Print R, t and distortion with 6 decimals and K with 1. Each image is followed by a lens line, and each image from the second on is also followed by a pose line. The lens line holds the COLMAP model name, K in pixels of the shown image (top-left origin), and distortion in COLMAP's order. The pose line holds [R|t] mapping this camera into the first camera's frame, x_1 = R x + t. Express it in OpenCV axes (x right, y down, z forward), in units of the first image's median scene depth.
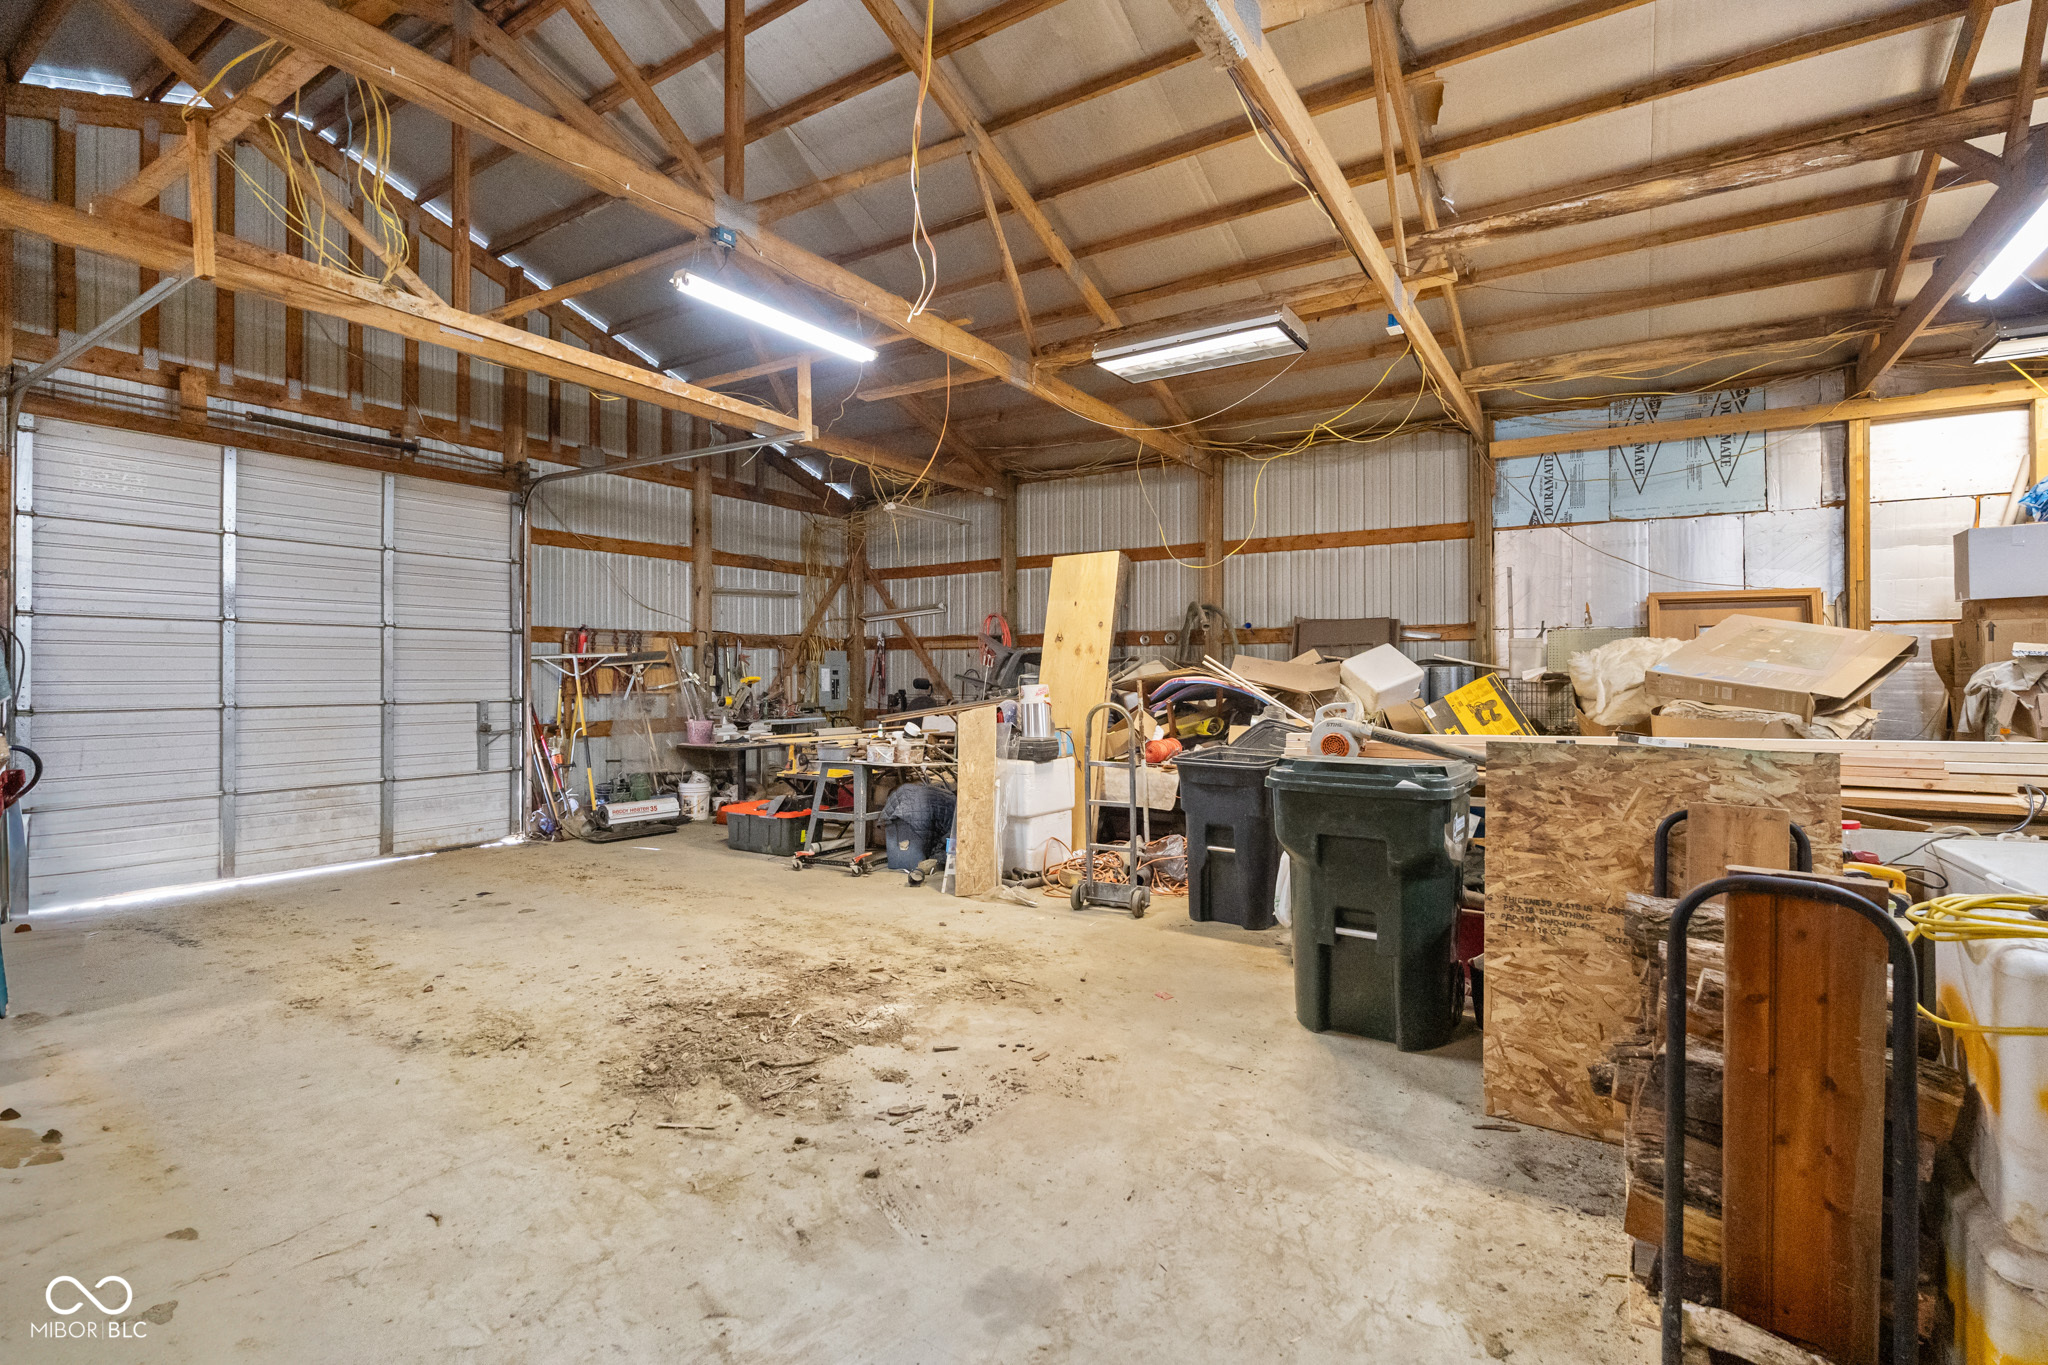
lens RADIAL K [[921.9, 0, 1024.0], [0, 921.9, 682.5], [0, 0, 1]] dist [0.002986, 0.000004]
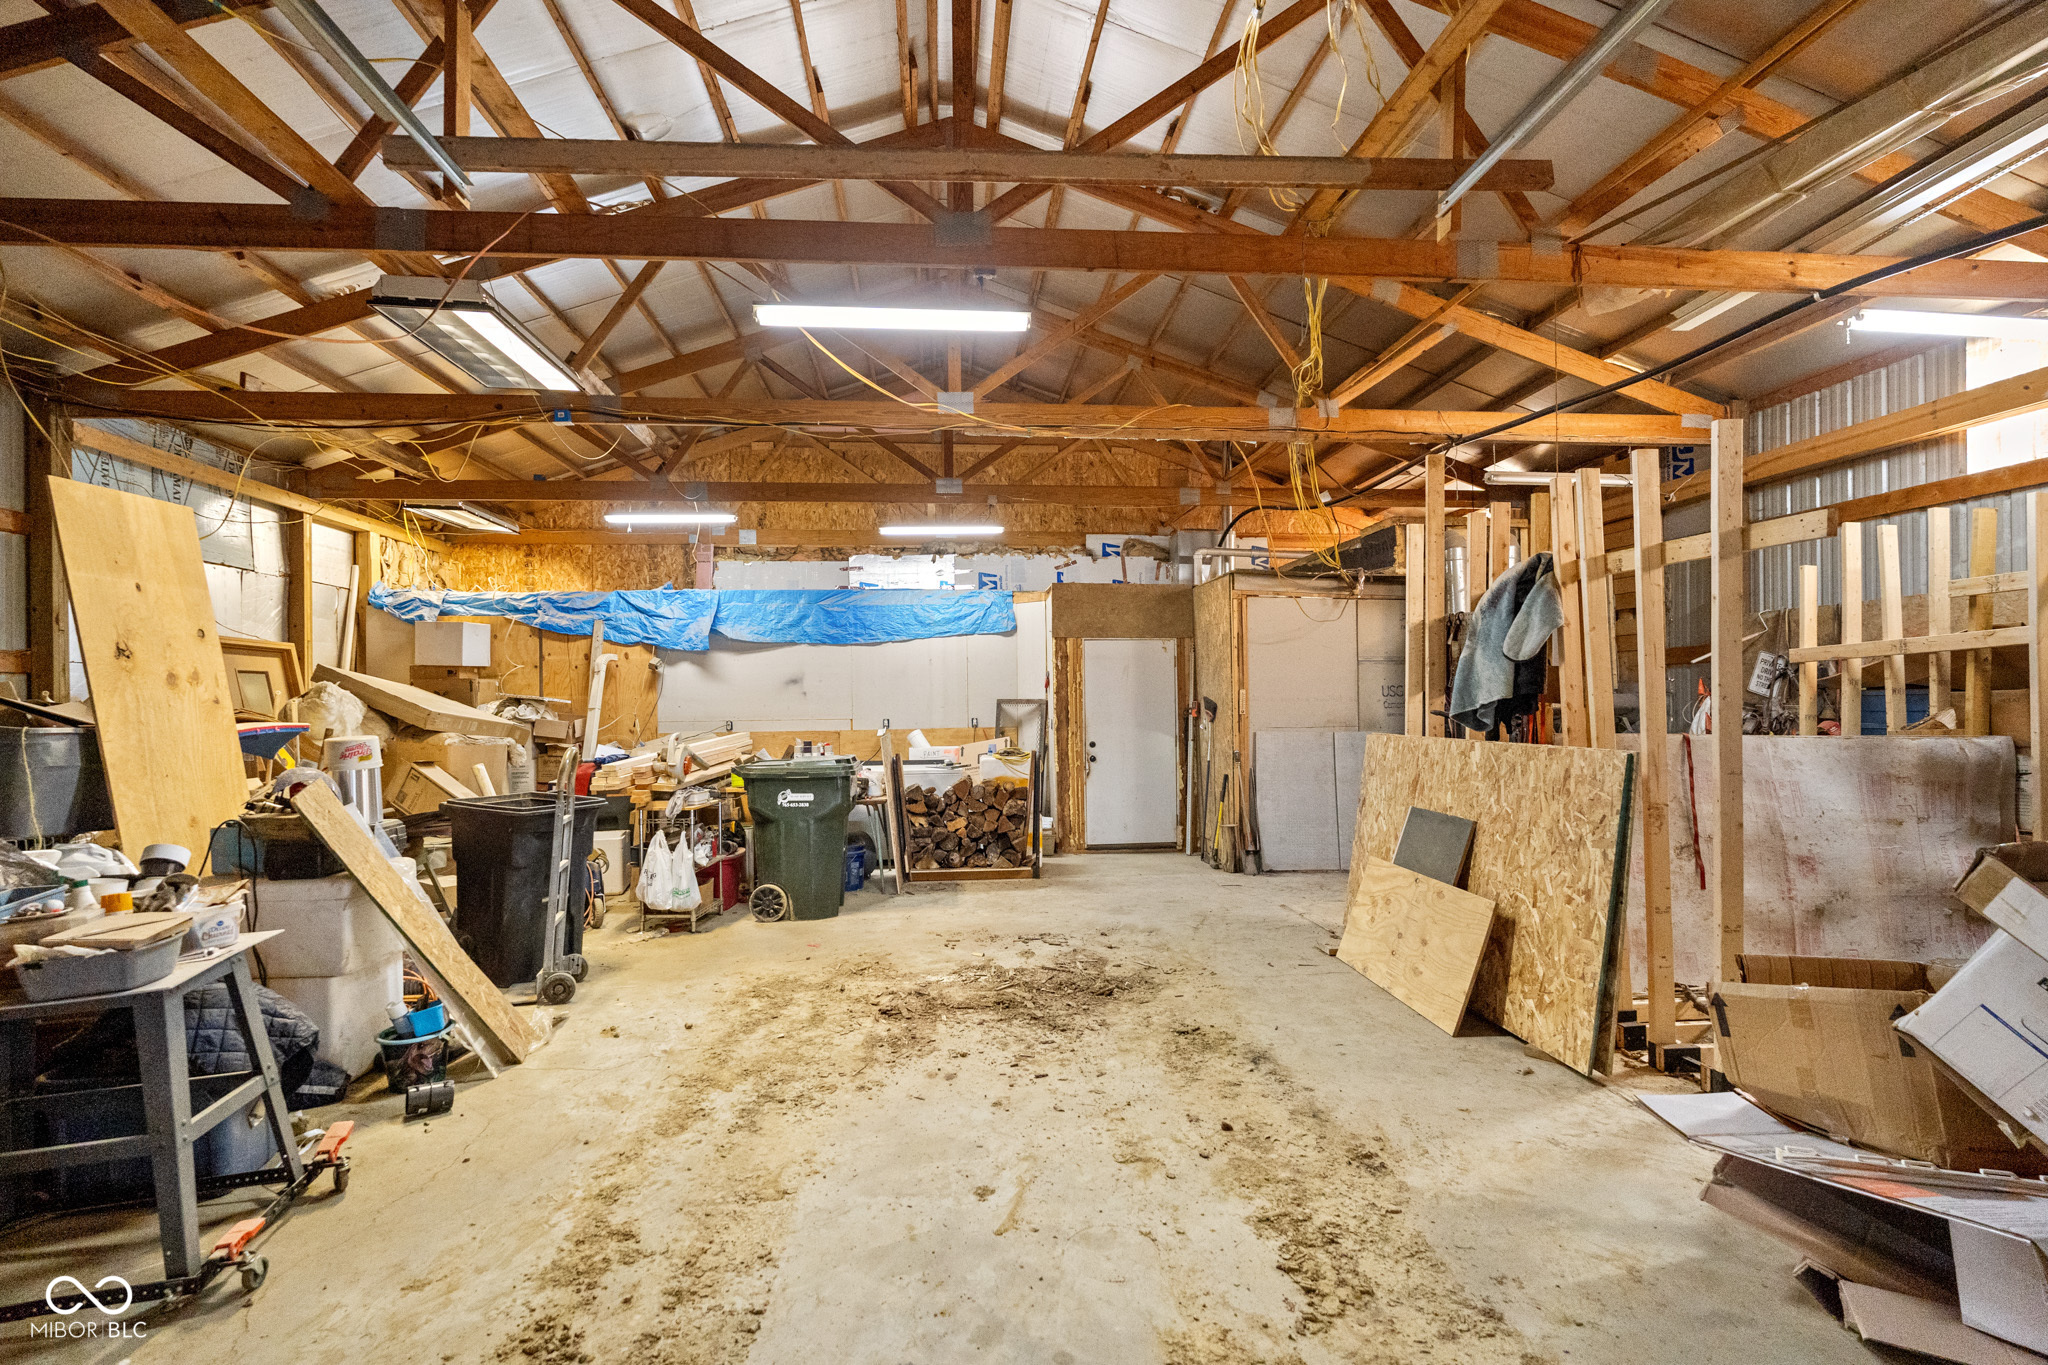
lens RADIAL K [[921.9, 0, 1024.0], [0, 921.9, 682.5], [0, 0, 1]] dist [0.002986, 0.000004]
pose [[-0.612857, 0.022266, 0.789880, -1.104330], [0.019288, 0.999727, -0.013216, -0.025539], [-0.789958, 0.007136, -0.613119, 1.530651]]
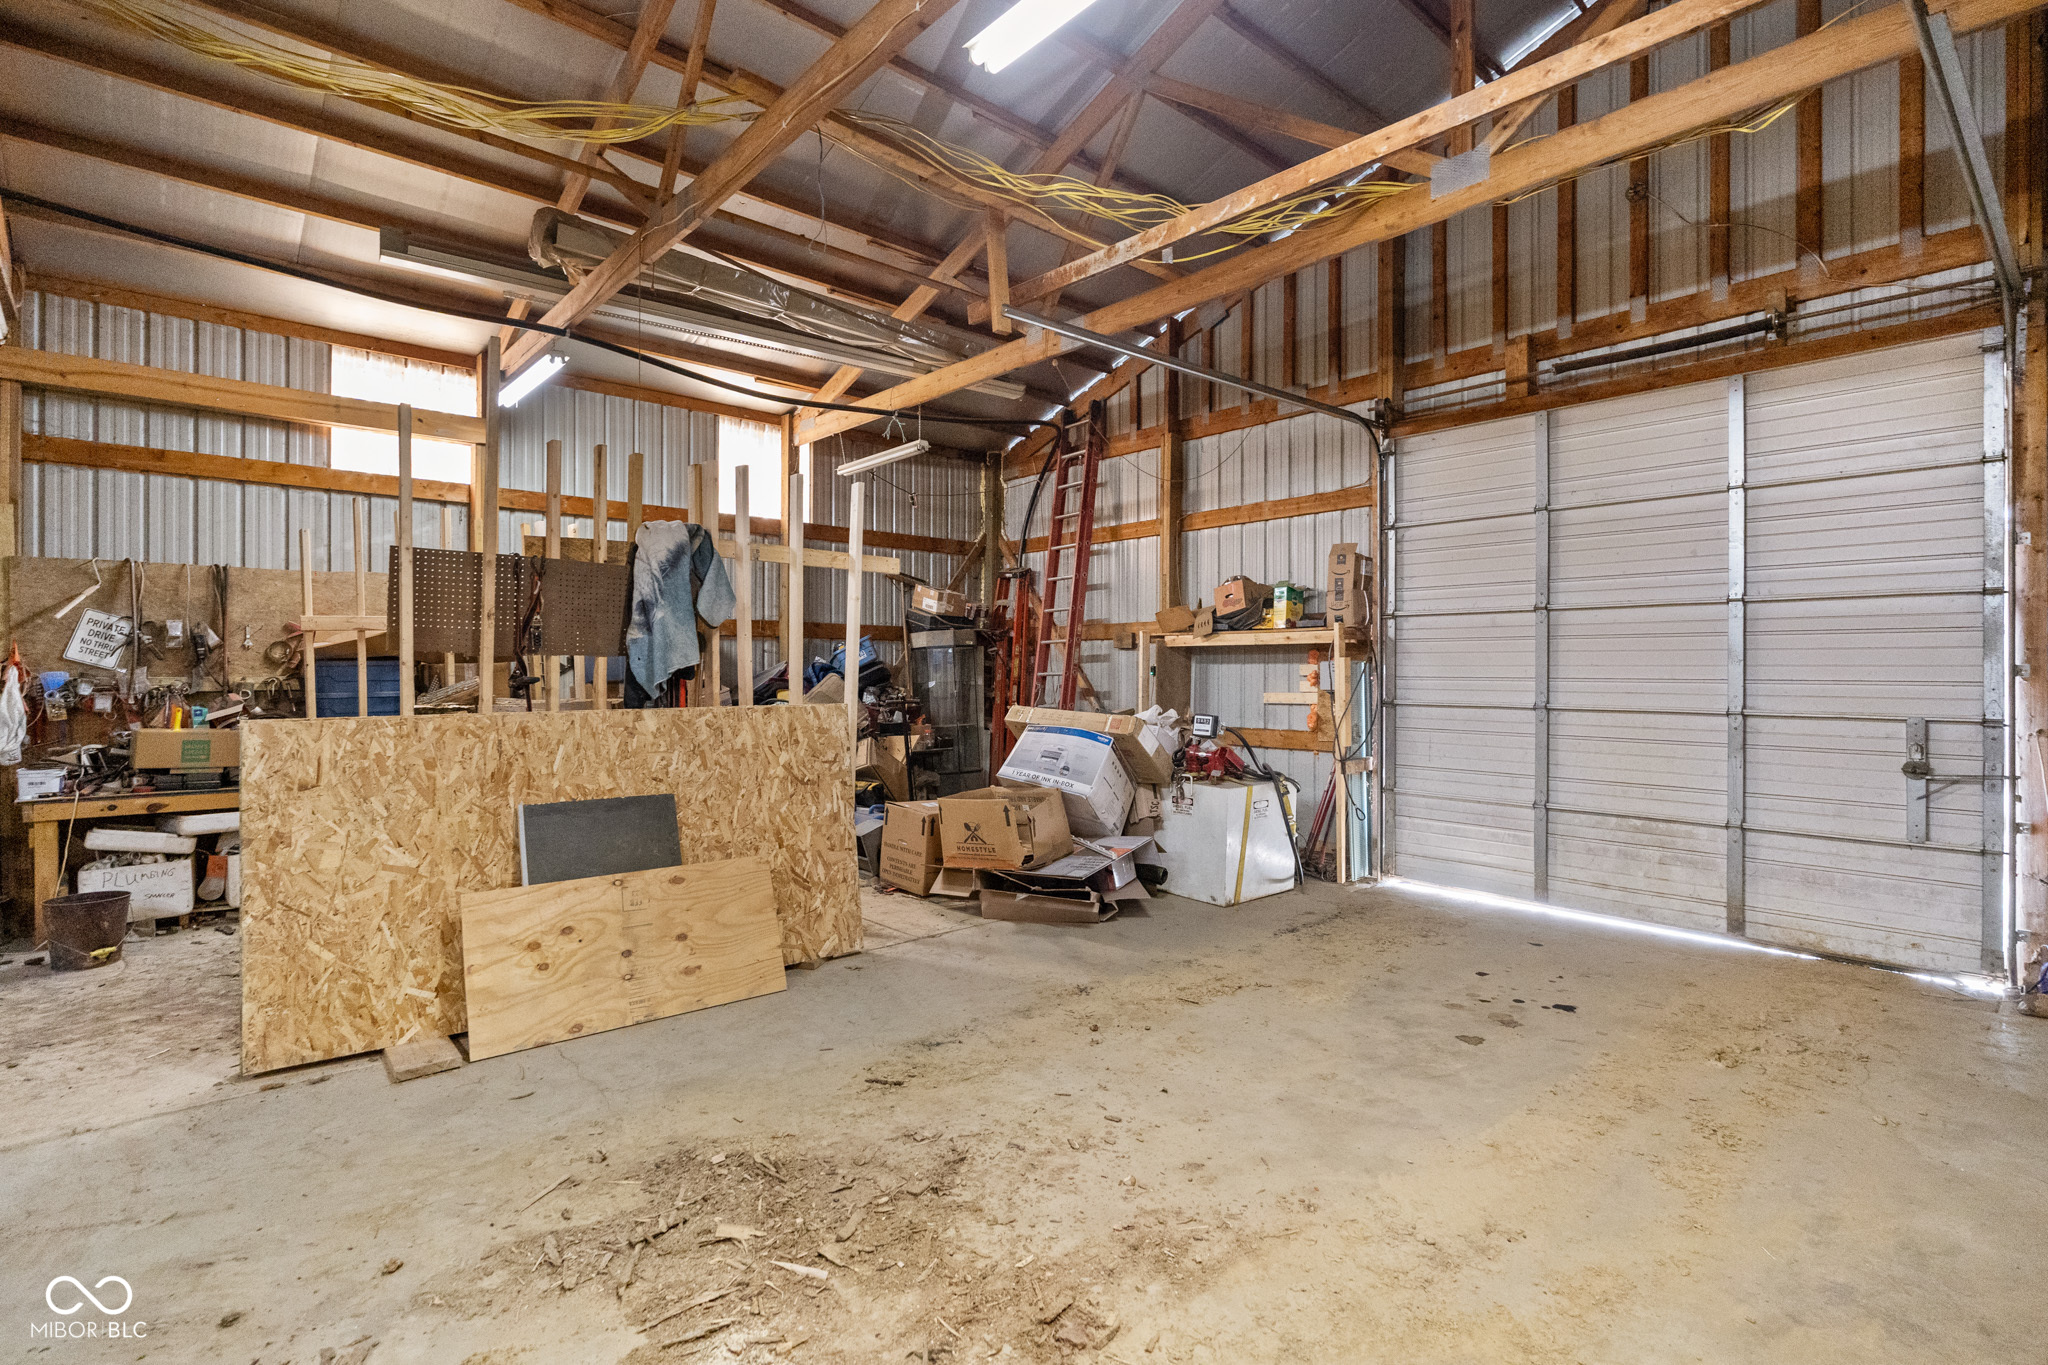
lens RADIAL K [[989.0, 0, 1009.3], [0, 989.0, 679.6], [0, 0, 1]] dist [-0.000448, -0.001624]
pose [[-0.280028, 0.009002, -0.959950, 0.269084], [-0.010186, 0.999872, 0.012348, -0.010385], [0.959938, 0.013236, -0.279900, 1.134420]]
